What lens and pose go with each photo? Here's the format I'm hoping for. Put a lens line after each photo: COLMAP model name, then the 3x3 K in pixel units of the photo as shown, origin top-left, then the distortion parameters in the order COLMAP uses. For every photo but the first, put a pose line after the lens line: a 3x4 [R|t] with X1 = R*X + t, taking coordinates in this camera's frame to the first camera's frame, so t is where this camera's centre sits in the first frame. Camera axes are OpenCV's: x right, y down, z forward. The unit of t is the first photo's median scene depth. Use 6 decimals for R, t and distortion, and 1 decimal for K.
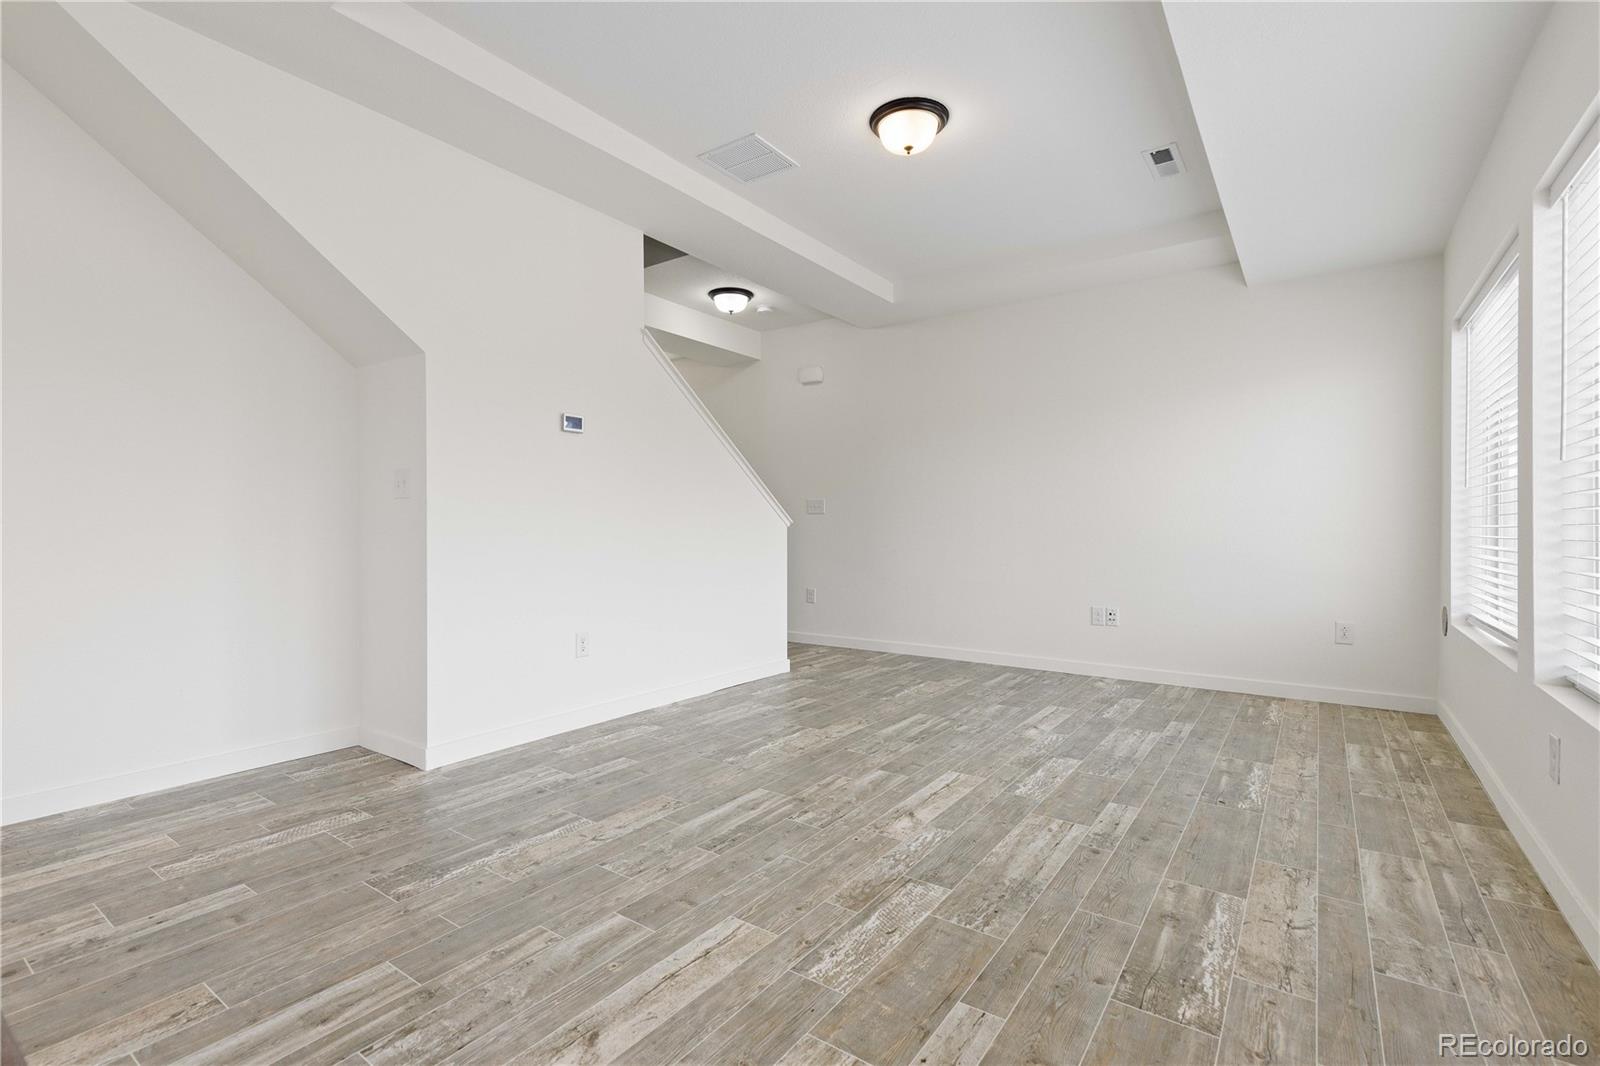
lens RADIAL K [[771.8, 0, 696.7], [0, 771.8, 515.4], [0, 0, 1]] dist [0.001005, 0.008456]
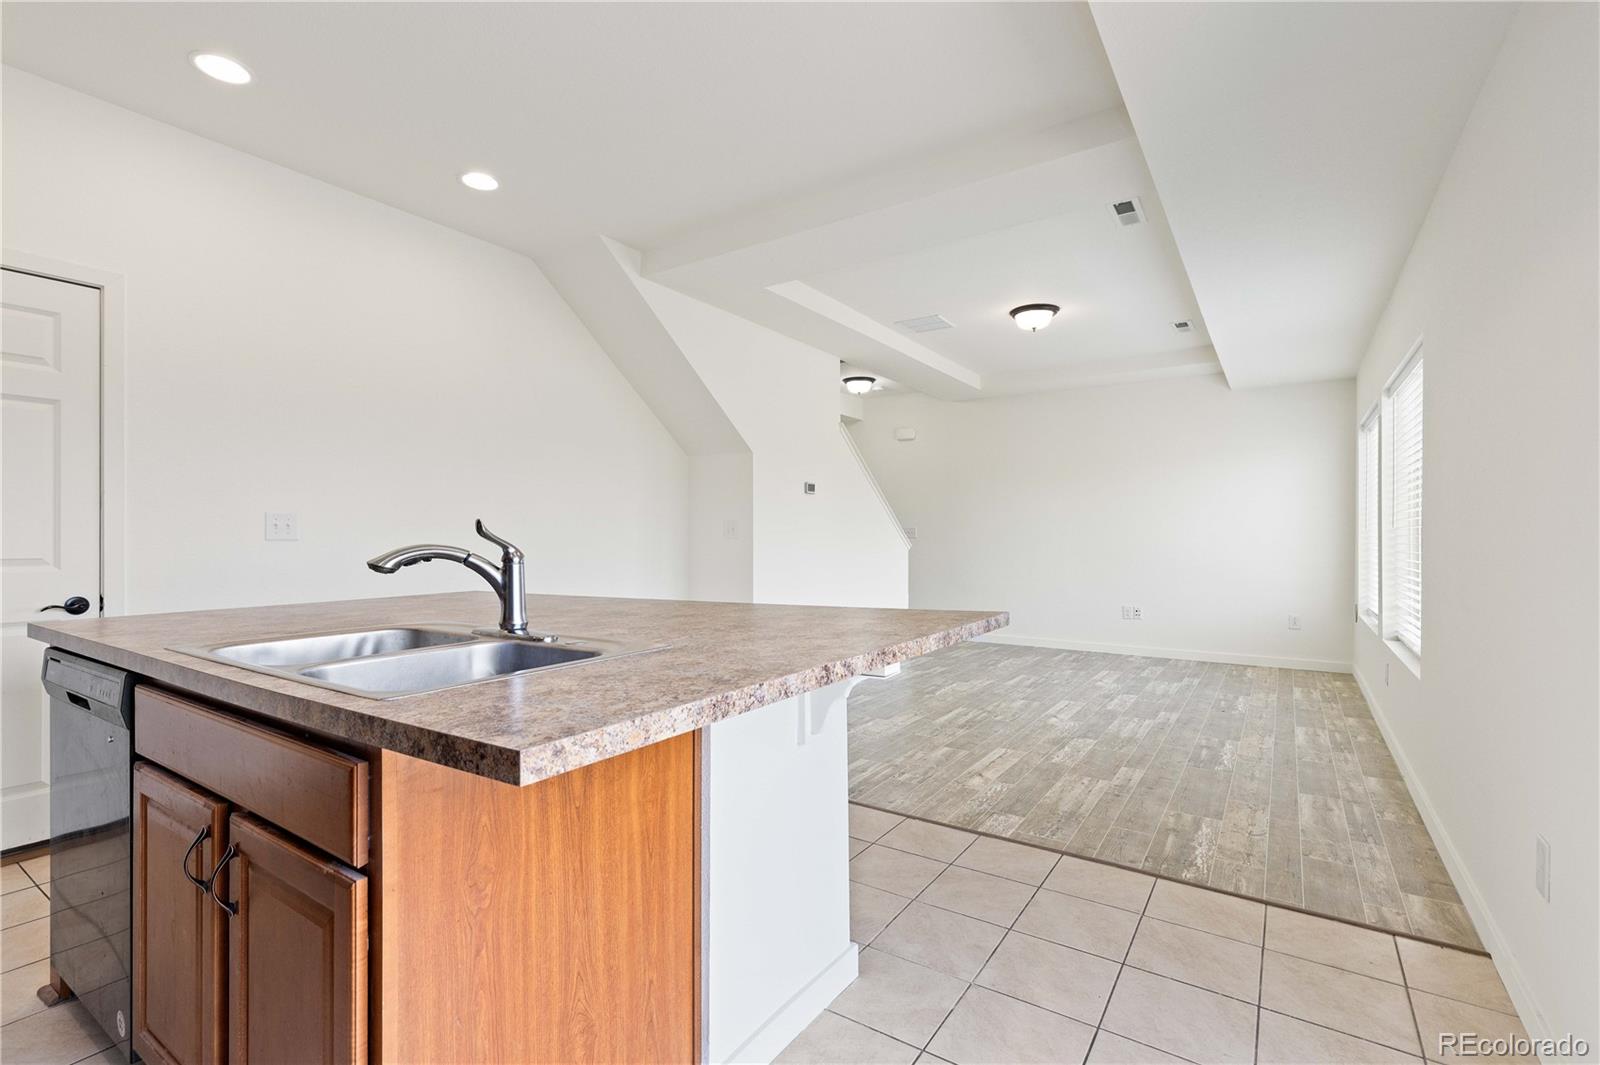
lens RADIAL K [[725.6, 0, 795.5], [0, 725.6, 535.9], [0, 0, 1]] dist [0.000851, 0.000314]
pose [[0.995987, 0.003341, 0.089431, -0.152890], [-0.003461, 0.999993, 0.001185, -0.017178], [-0.089427, -0.001490, 0.995992, -0.202575]]
